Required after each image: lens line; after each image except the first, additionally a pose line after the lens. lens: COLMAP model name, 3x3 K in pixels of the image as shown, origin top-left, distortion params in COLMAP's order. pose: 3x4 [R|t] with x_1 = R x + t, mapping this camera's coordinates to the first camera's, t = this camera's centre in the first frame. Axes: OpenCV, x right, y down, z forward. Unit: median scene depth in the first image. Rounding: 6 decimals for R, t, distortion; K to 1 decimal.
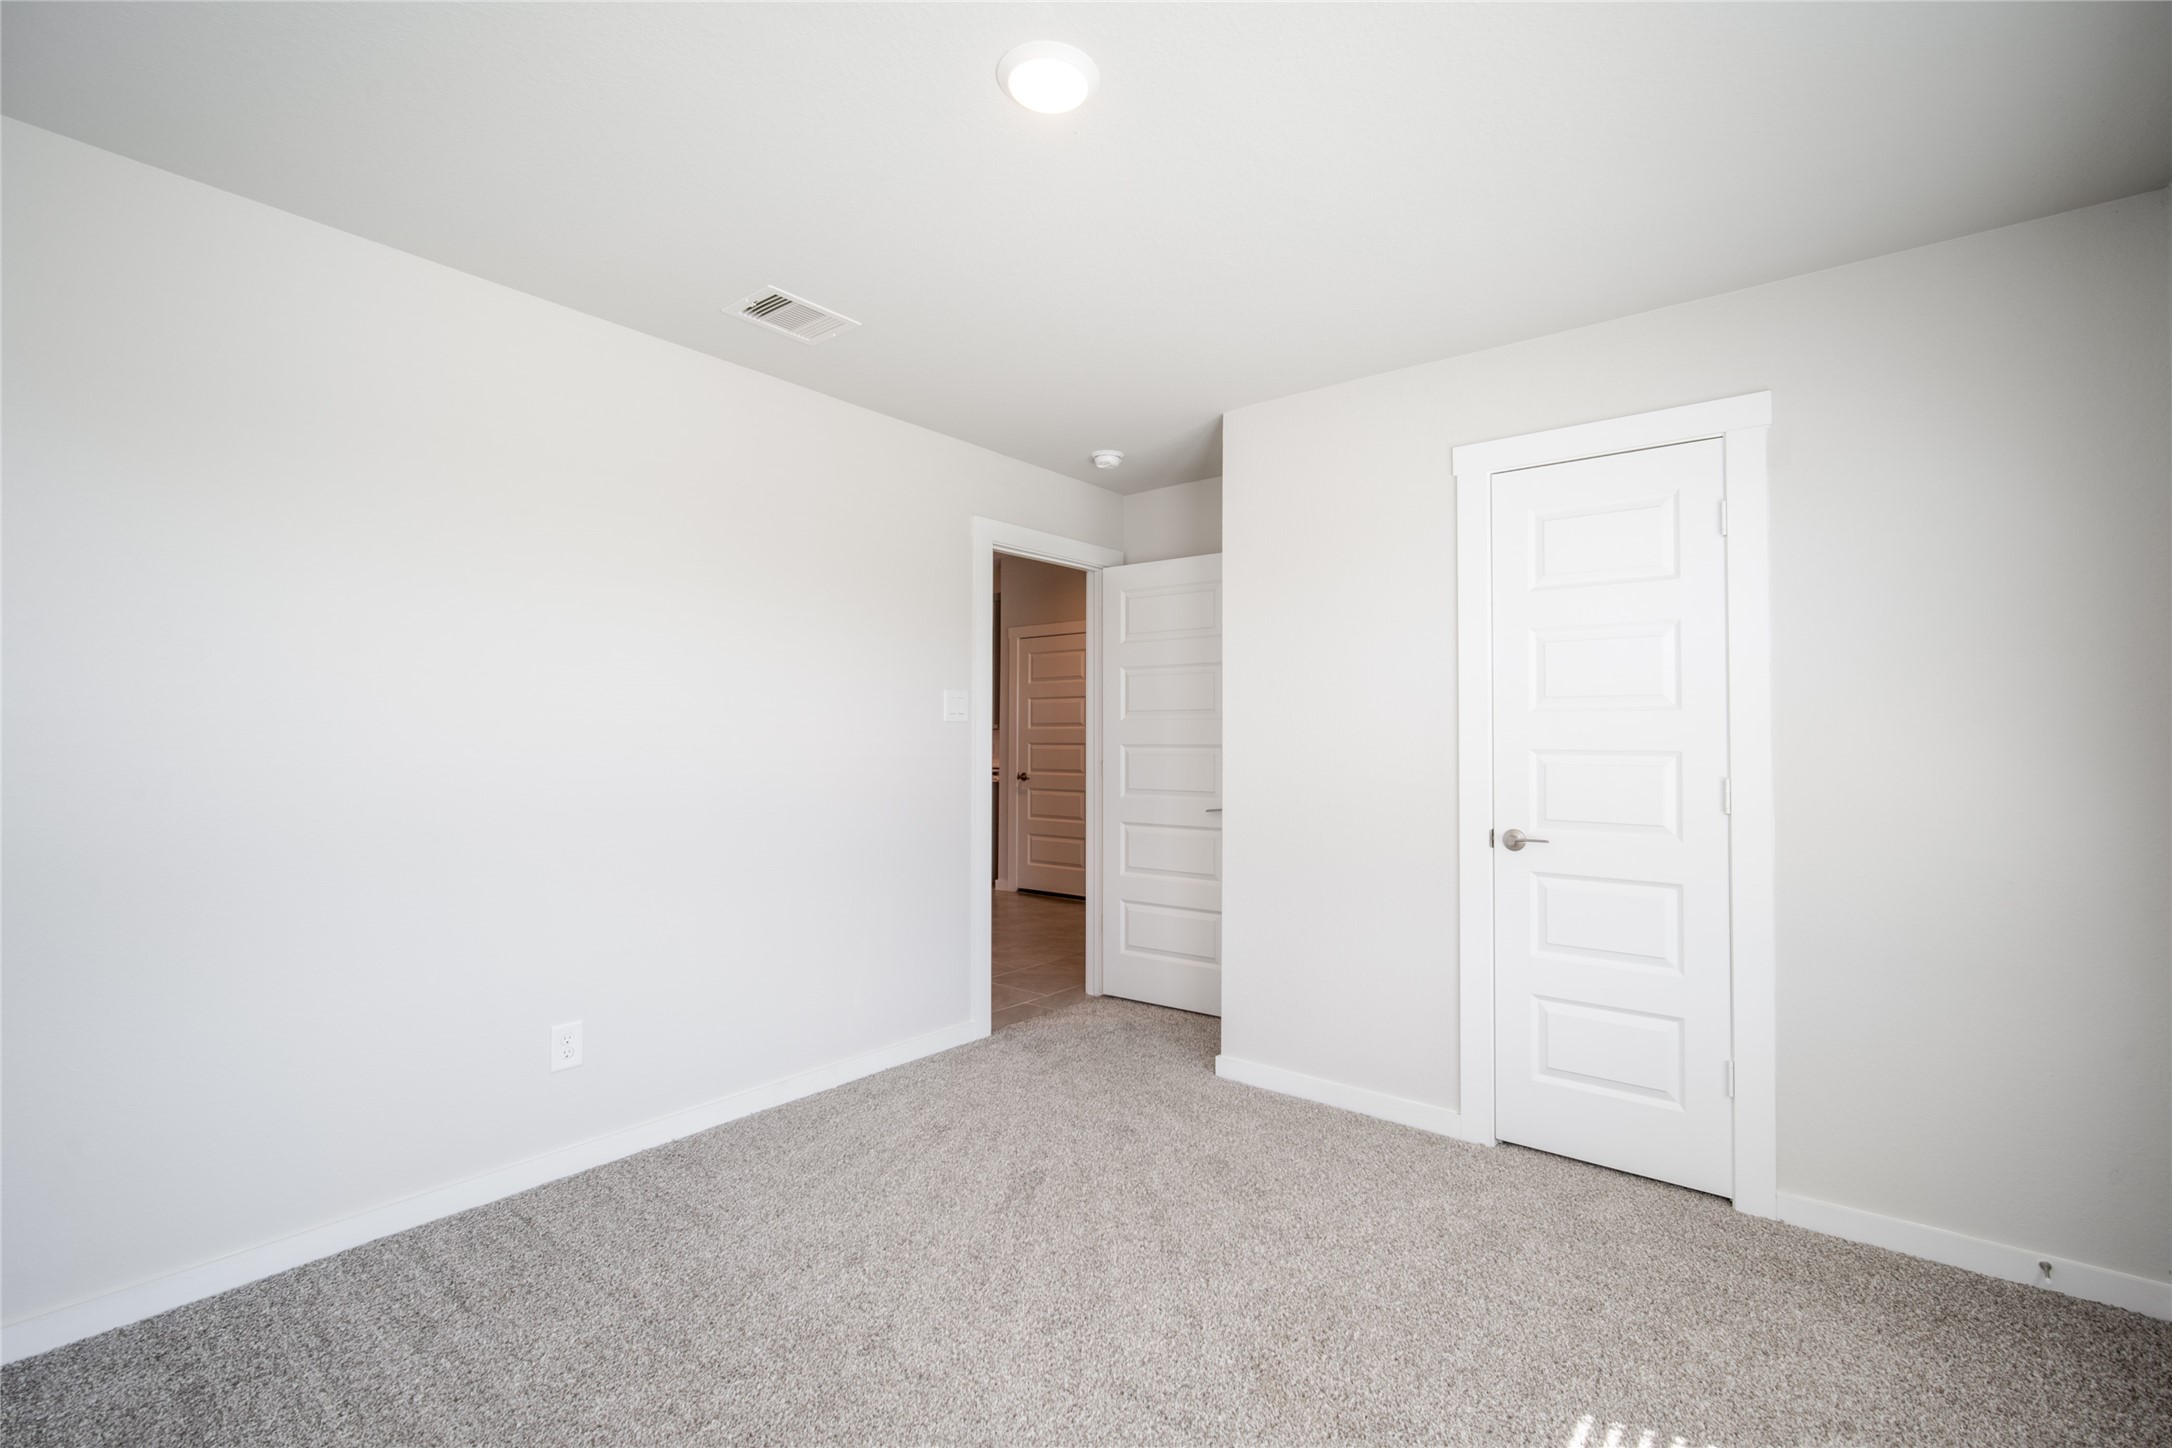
lens RADIAL K [[930.9, 0, 1095.5], [0, 930.9, 719.8], [0, 0, 1]] dist [-0.007846, 0.001390]
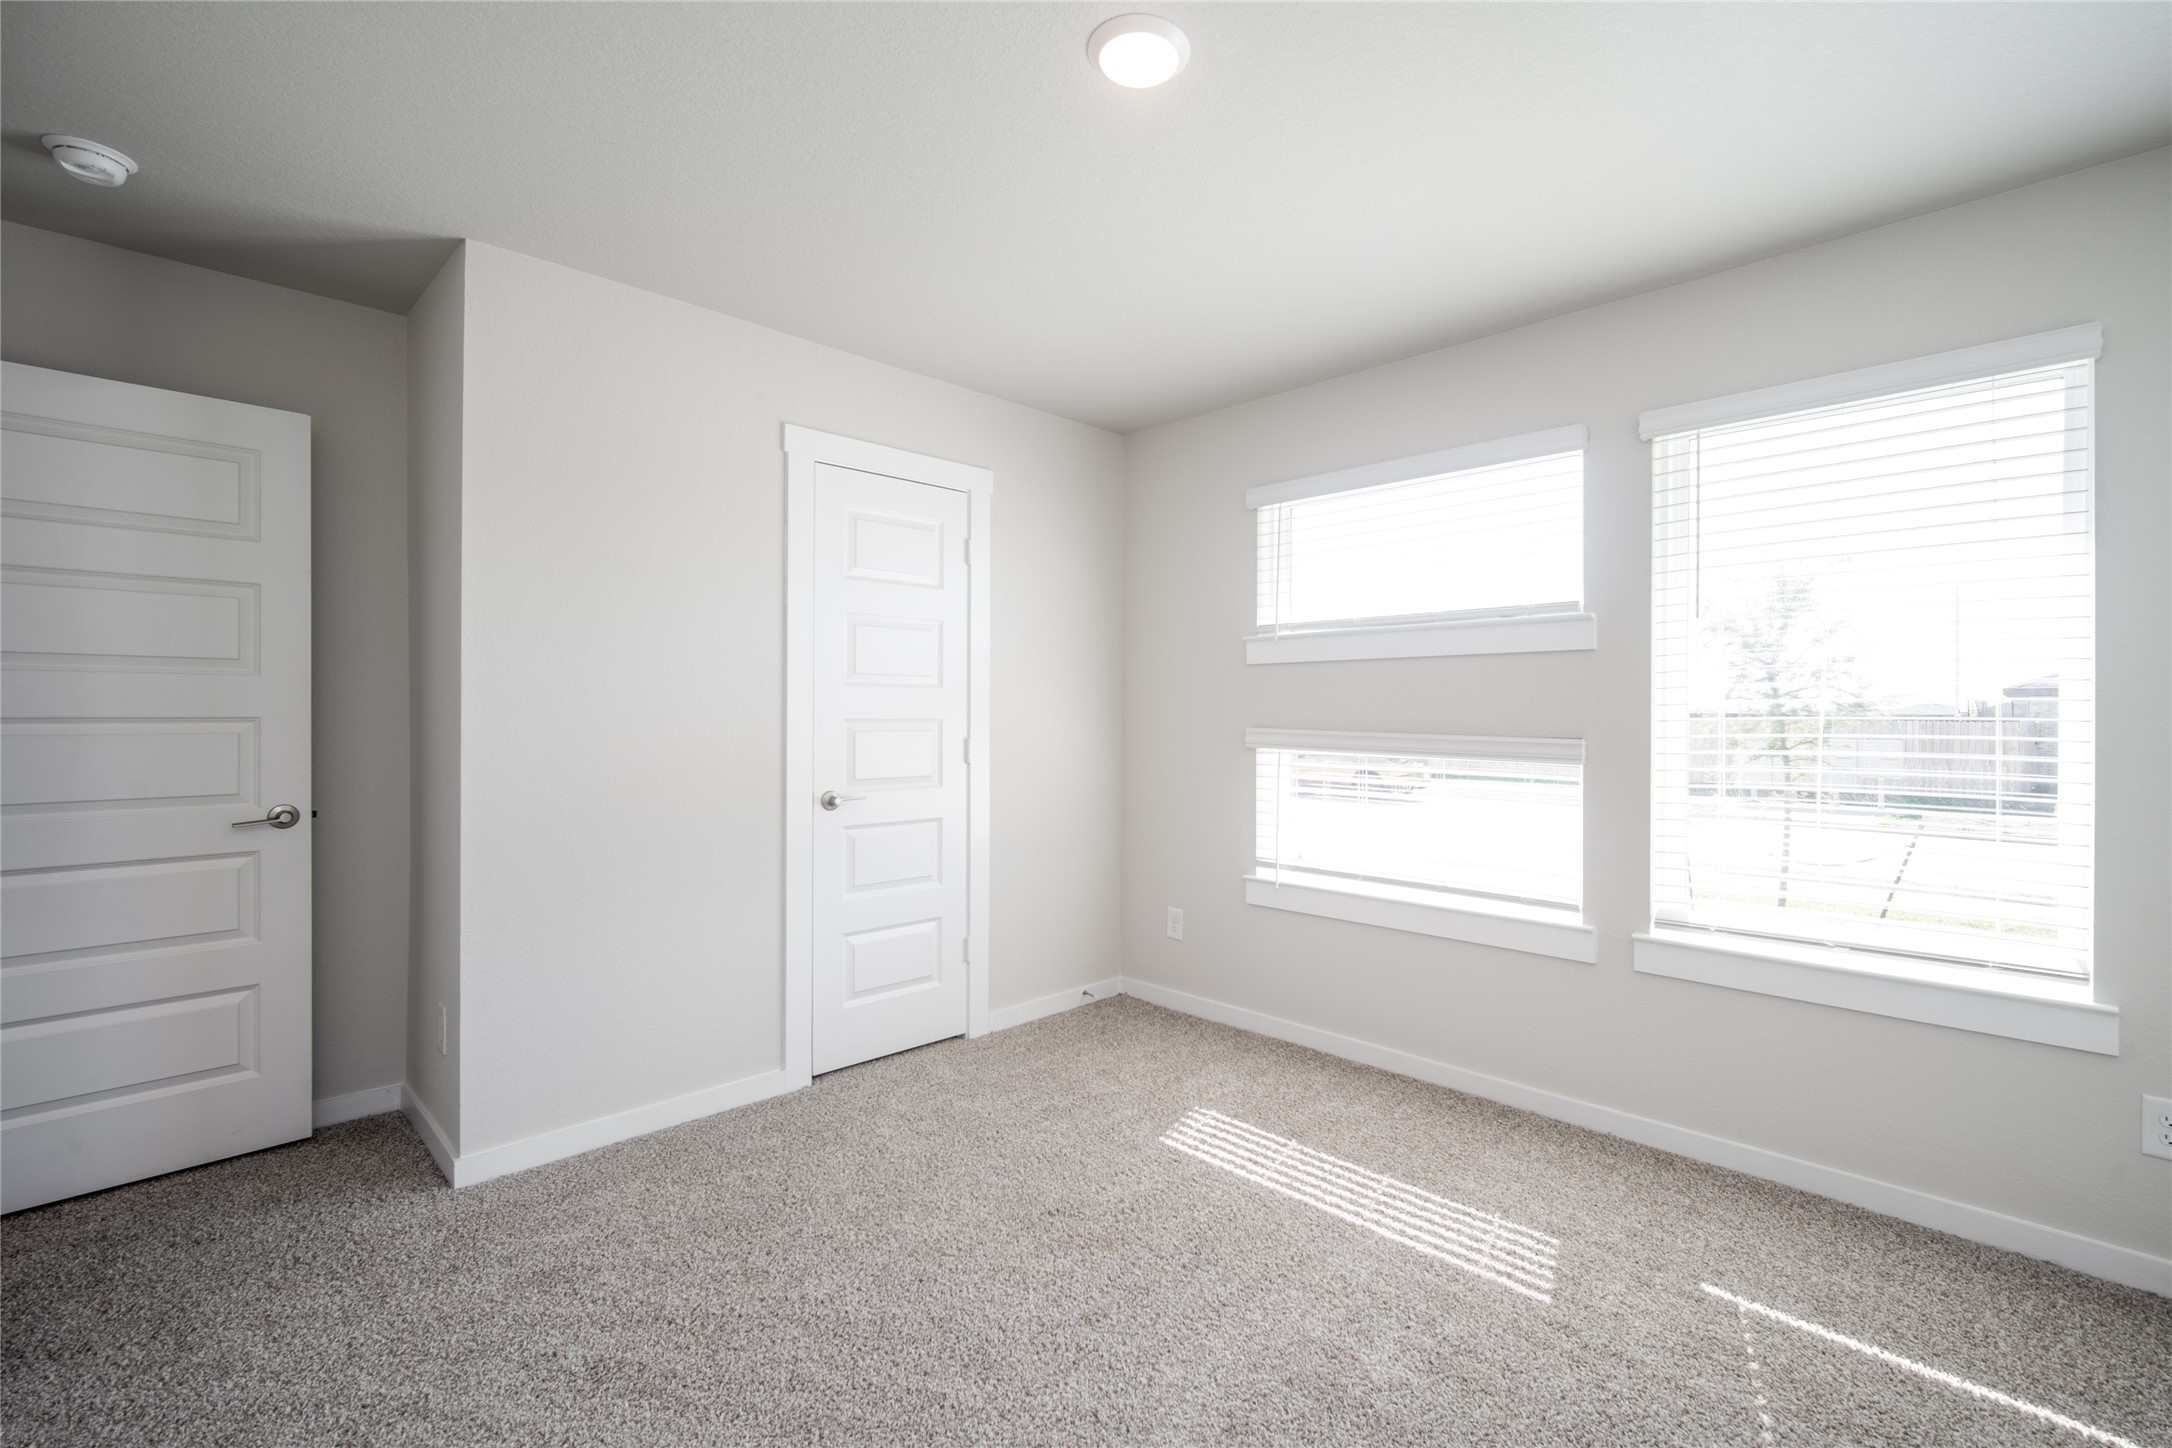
lens RADIAL K [[983.4, 0, 1100.5], [0, 983.4, 724.6], [0, 0, 1]] dist [-0.005252, -0.000262]
pose [[0.112833, -0.015452, 0.993494, -0.713112], [-0.023606, 0.999555, 0.018228, 0.010298], [-0.993334, -0.025509, 0.112418, 0.580652]]
